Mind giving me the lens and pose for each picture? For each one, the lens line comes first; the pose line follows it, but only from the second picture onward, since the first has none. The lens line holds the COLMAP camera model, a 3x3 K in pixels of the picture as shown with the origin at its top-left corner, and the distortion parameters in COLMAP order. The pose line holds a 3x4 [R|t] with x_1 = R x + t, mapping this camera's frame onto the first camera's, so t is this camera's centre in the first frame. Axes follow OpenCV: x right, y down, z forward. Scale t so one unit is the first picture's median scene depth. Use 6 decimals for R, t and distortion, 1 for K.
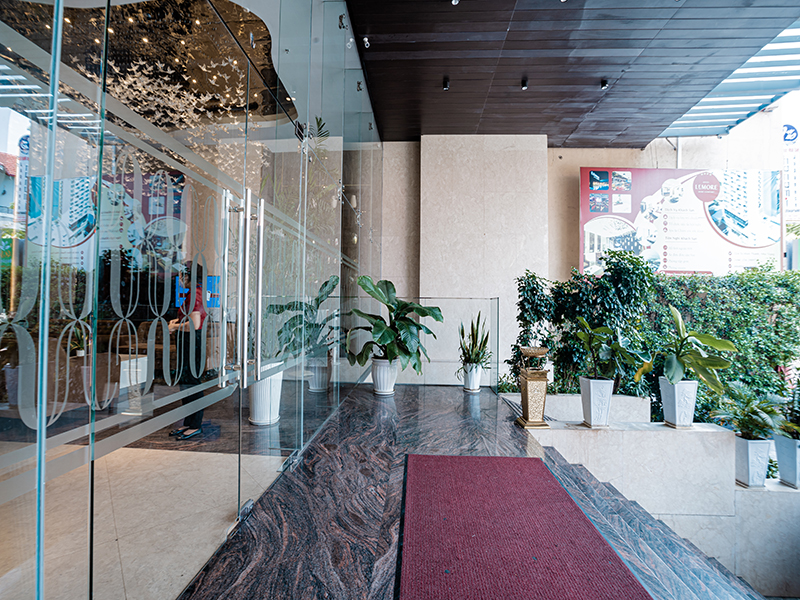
lens RADIAL K [[358.7, 0, 400.2], [0, 358.7, 298.6], [0, 0, 1]] dist [-0.009590, -0.000176]
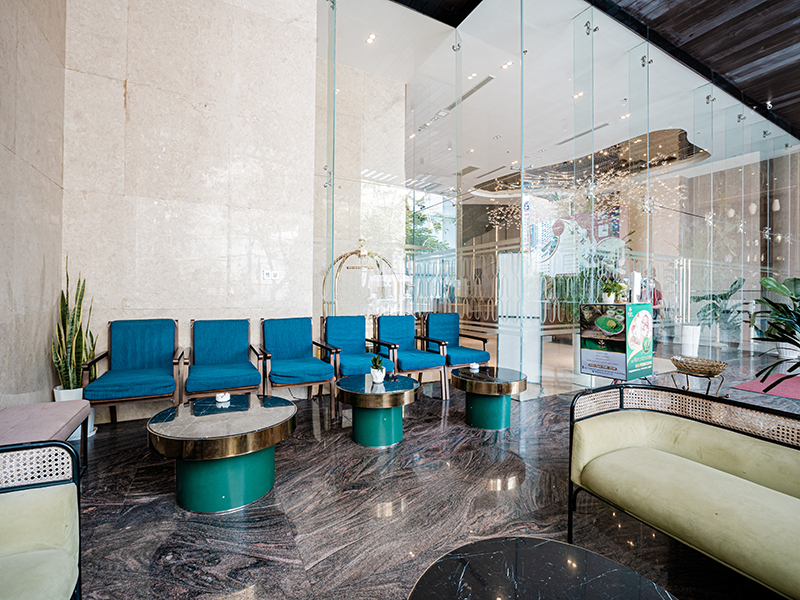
lens RADIAL K [[358.7, 0, 402.4], [0, 358.7, 294.1], [0, 0, 1]] dist [-0.009590, -0.000176]
pose [[0.520393, -0.013083, -0.853826, 0.225575], [0.022135, 0.999753, -0.001828, -0.014231], [0.853640, -0.017948, 0.520555, -0.643219]]
